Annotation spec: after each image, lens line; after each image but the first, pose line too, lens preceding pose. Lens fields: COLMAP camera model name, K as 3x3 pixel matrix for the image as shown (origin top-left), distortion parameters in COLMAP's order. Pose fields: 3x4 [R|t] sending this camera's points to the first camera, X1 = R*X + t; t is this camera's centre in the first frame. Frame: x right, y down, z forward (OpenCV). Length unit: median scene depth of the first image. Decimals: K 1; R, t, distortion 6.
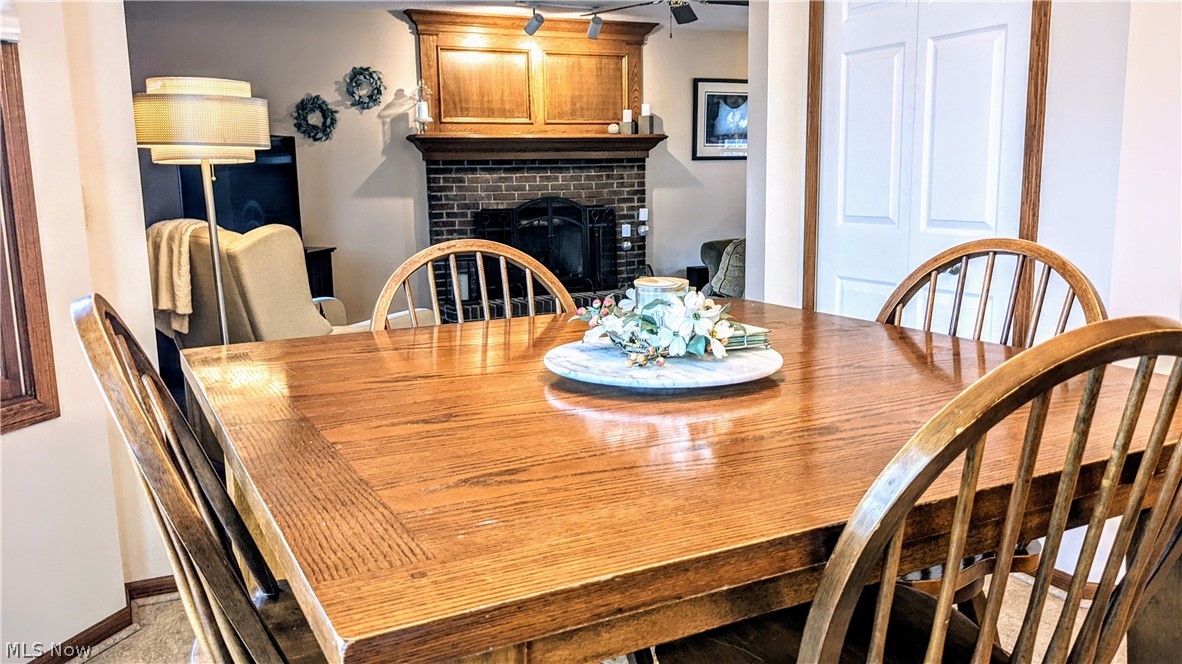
lens RADIAL K [[924.3, 0, 587.0], [0, 924.3, 333.4], [0, 0, 1]] dist [0.110373, -0.228383]
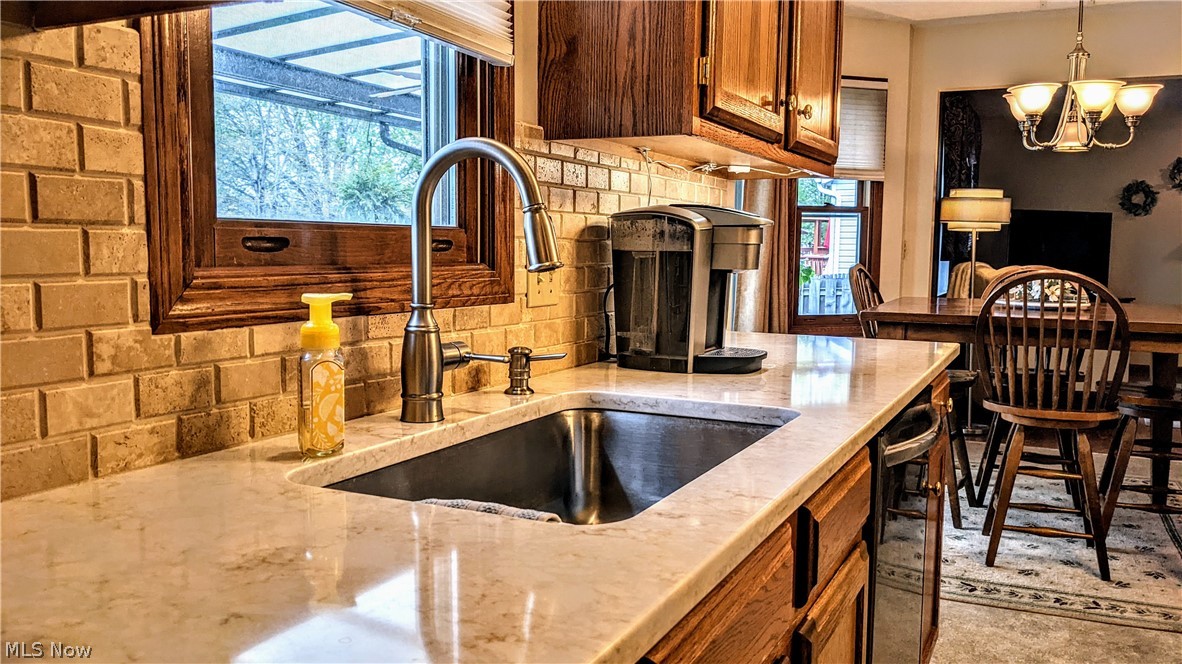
lens RADIAL K [[934.2, 0, 595.7], [0, 934.2, 337.7], [0, 0, 1]] dist [0.006479, -0.012446]
pose [[0.599194, 0.107514, -0.793352, 0.272732], [-0.160481, 0.986959, 0.012546, 0.055272], [0.784355, 0.119800, 0.608634, -0.307745]]
